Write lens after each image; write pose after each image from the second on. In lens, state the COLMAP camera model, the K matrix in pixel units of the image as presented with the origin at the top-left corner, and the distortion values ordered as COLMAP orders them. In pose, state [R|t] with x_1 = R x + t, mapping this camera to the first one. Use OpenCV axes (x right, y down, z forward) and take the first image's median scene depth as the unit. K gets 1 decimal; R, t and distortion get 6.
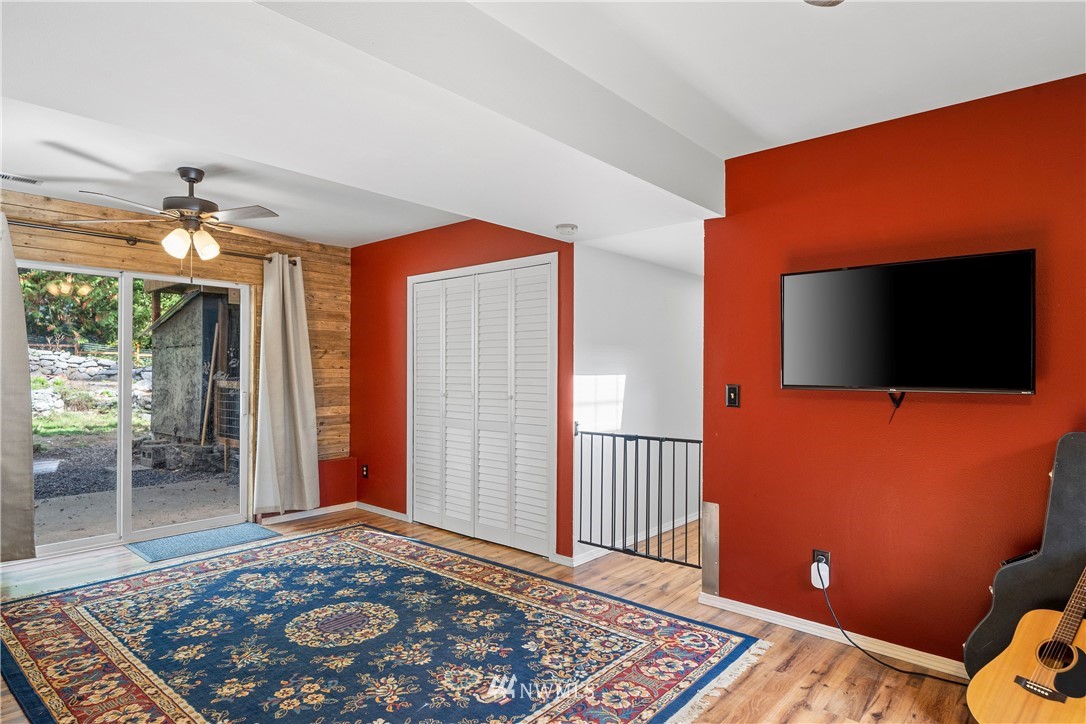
lens RADIAL K [[606.4, 0, 539.9], [0, 606.4, 366.3], [0, 0, 1]] dist [-0.001615, 0.000596]
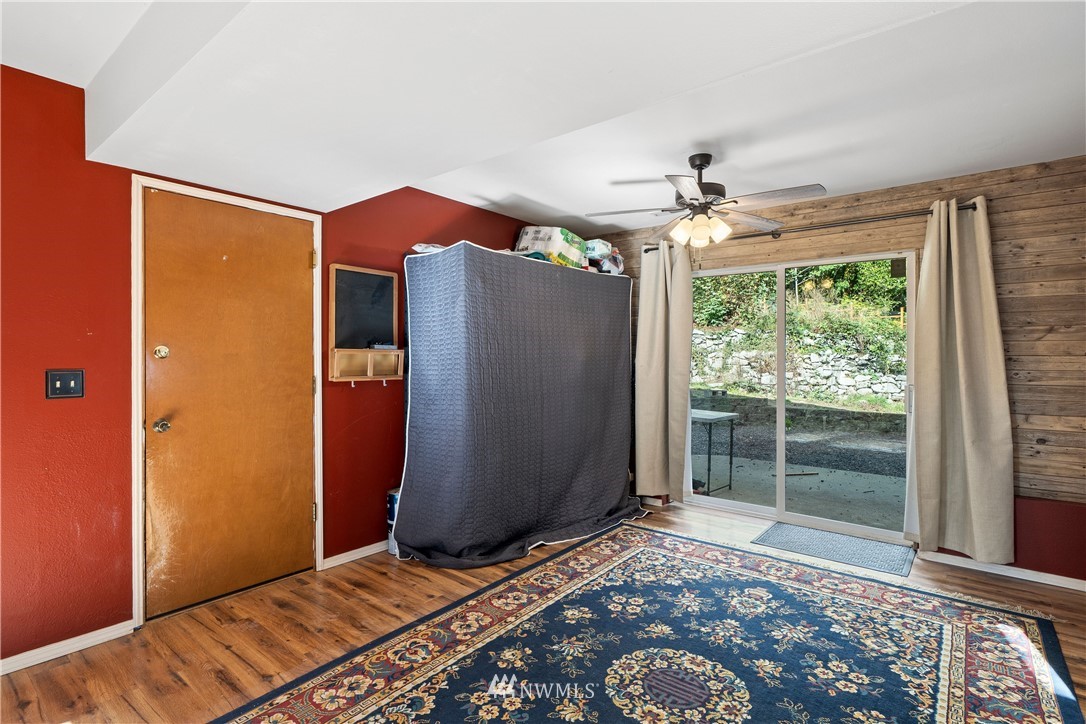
lens RADIAL K [[529.4, 0, 539.8], [0, 529.4, 357.8], [0, 0, 1]] dist [0.000995, -0.000058]
pose [[0.038720, 0.002392, -0.999247, 0.290587], [0.001749, 0.999995, 0.002462, 0.005560], [0.999249, -0.001843, 0.038716, 0.701117]]
